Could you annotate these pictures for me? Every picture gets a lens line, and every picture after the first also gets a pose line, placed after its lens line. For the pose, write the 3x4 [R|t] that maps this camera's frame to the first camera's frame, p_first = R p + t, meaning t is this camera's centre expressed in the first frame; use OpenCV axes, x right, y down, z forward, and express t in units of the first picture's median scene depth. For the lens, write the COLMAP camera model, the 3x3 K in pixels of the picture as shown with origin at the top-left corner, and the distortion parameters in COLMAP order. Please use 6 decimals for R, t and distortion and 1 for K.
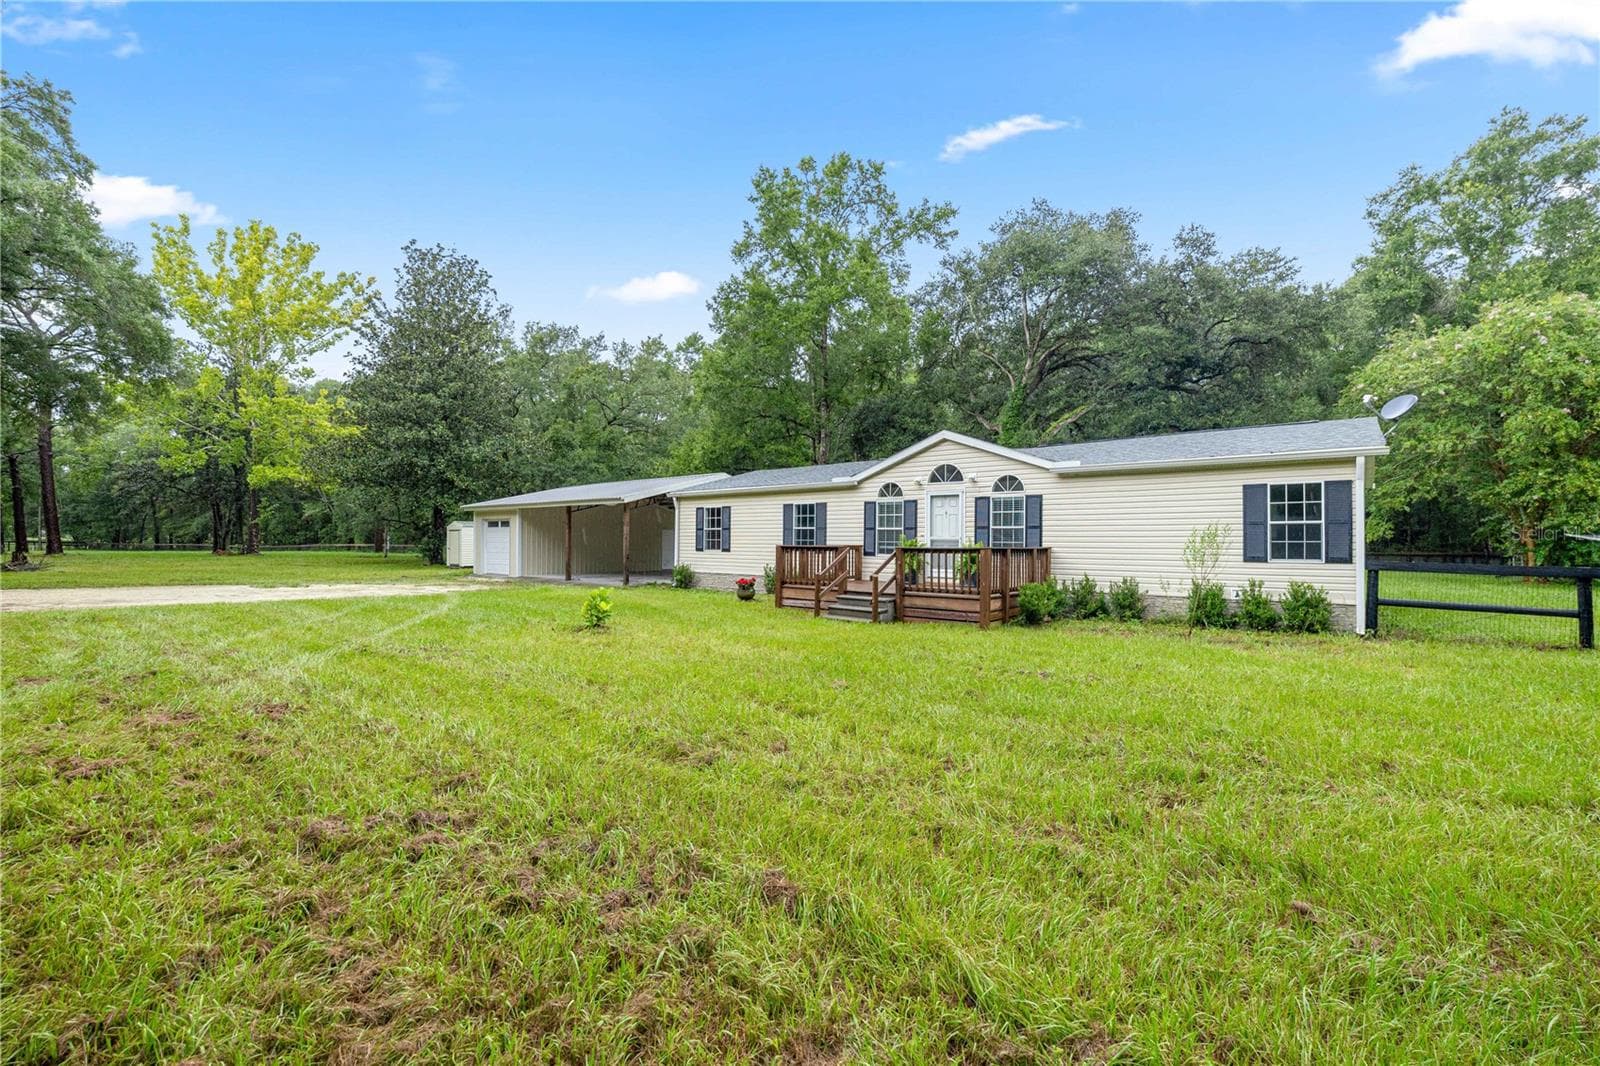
lens RADIAL K [[729.6, 0, 800.0], [0, 729.6, 533.0], [0, 0, 1]] dist [0.003329, 0.000375]
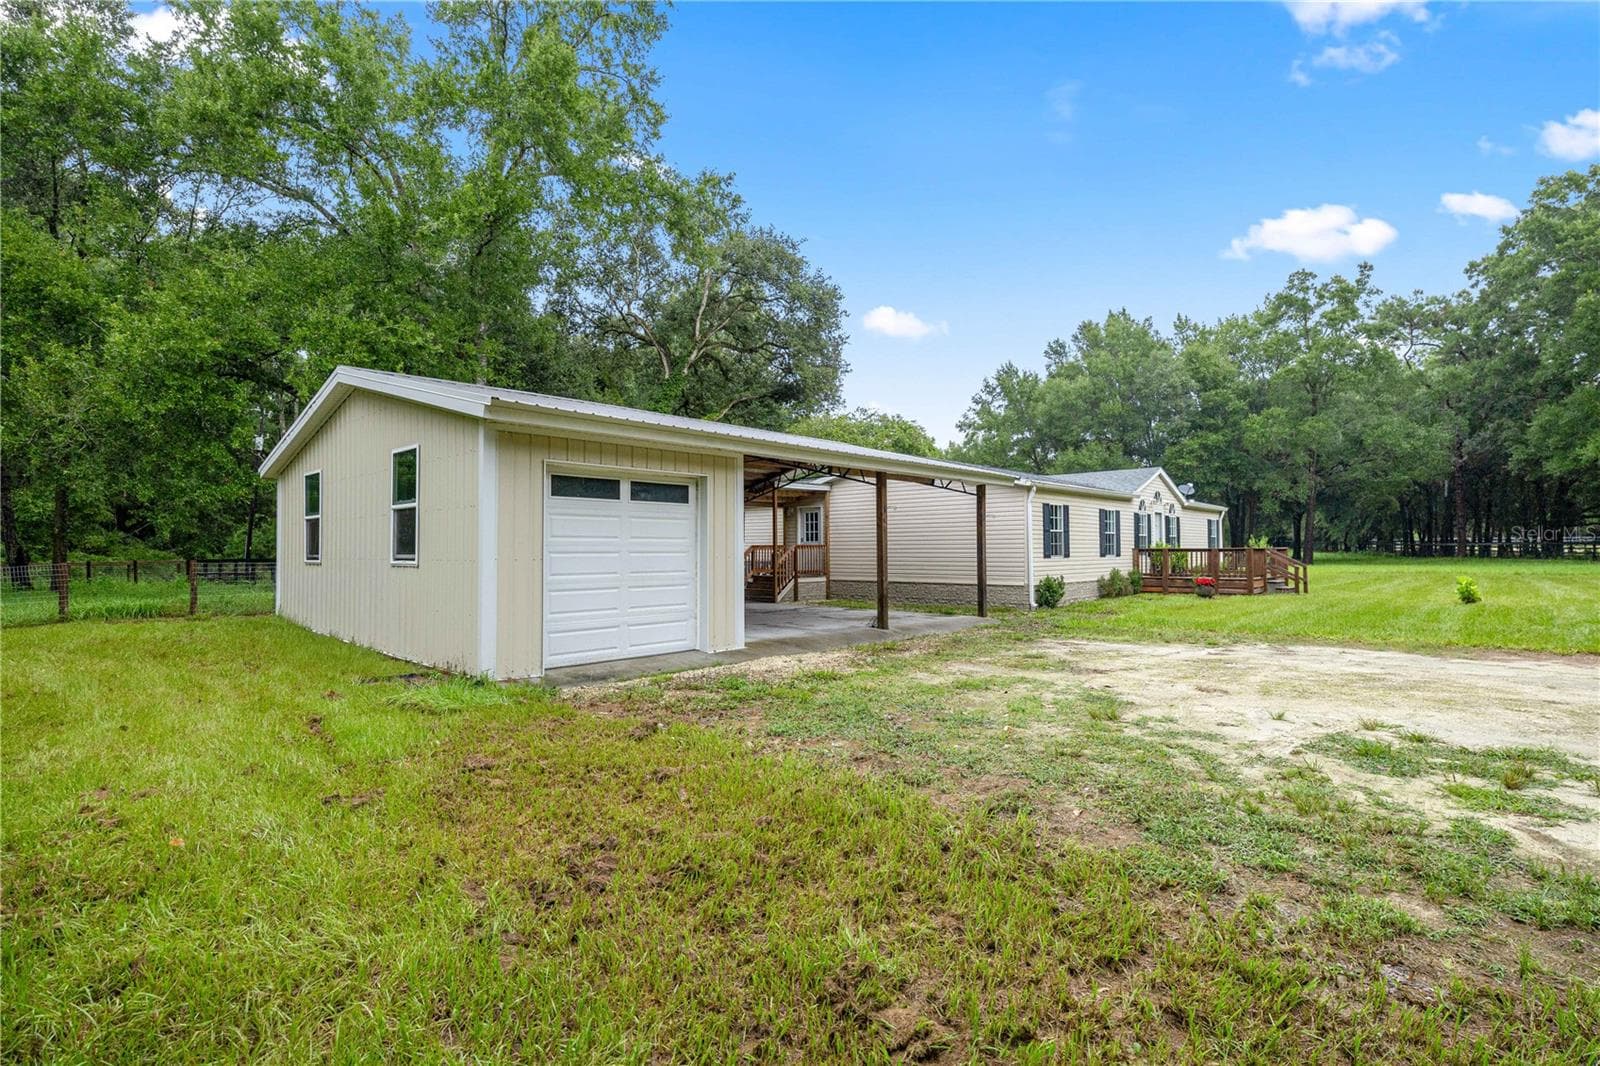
lens RADIAL K [[729.6, 0, 800.0], [0, 729.6, 533.0], [0, 0, 1]] dist [0.003329, 0.000375]
pose [[0.038004, 0.019105, 0.999095, -0.982932], [-0.004462, 0.999810, -0.018949, 0.014479], [-0.999268, -0.003738, 0.038082, 1.285201]]
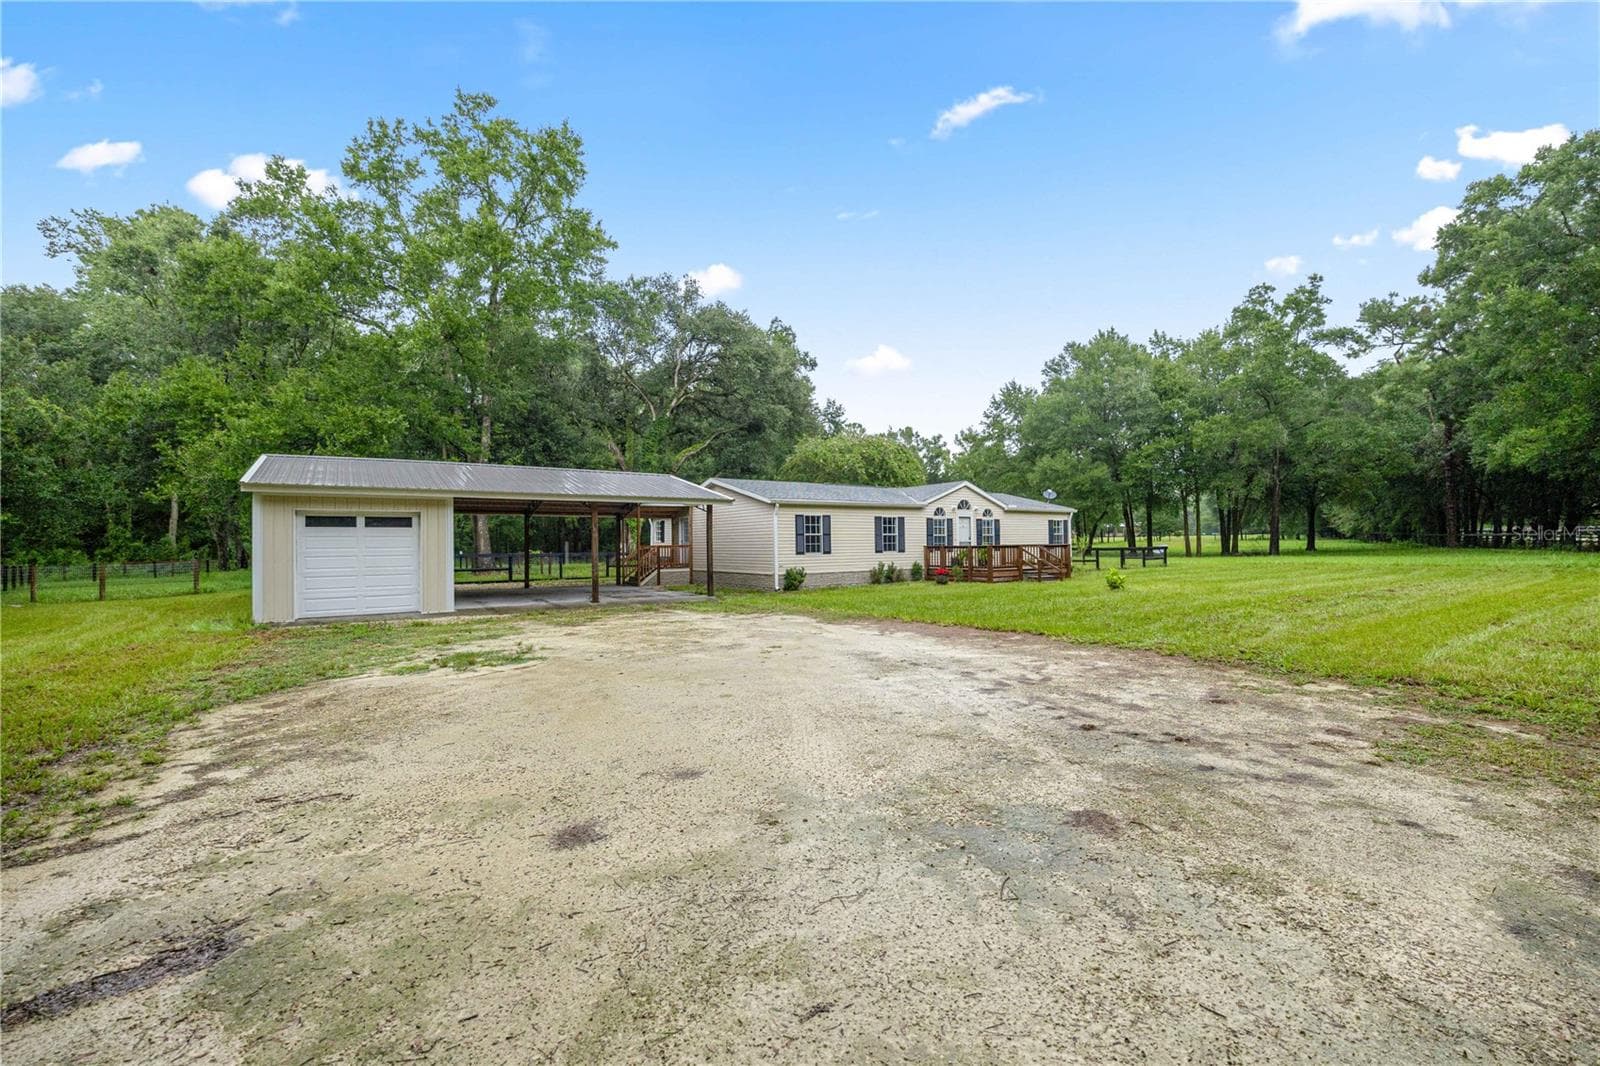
lens RADIAL K [[628.0, 0, 792.9], [0, 628.0, 532.1], [0, 0, 1]] dist [-0.000809, -0.000093]
pose [[0.237868, 0.012621, 0.971215, -1.097716], [0.004644, 0.999889, -0.014131, 0.004594], [-0.971286, 0.007872, 0.237783, 0.813301]]
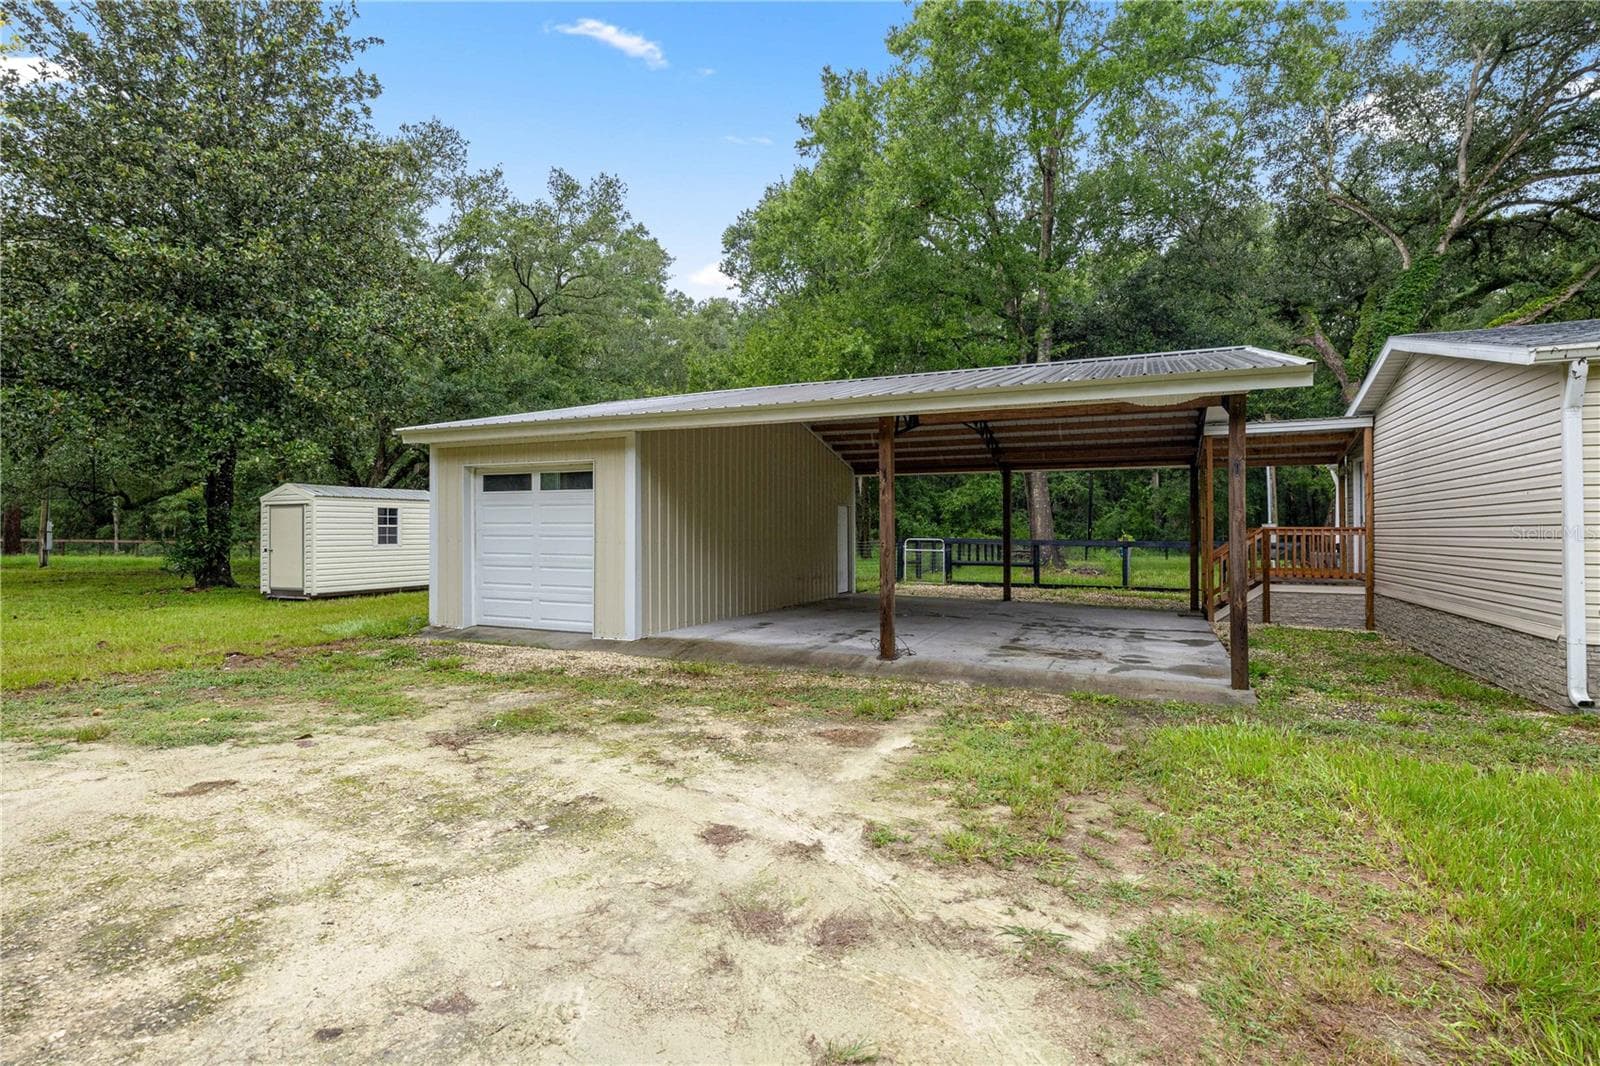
lens RADIAL K [[779.3, 0, 783.4], [0, 779.3, 530.2], [0, 0, 1]] dist [-0.034976, 0.000287]
pose [[0.957444, -0.000350, 0.288619, -0.565759], [-0.001879, 0.999971, 0.007445, 0.009967], [-0.288613, -0.007671, 0.957415, 0.873641]]
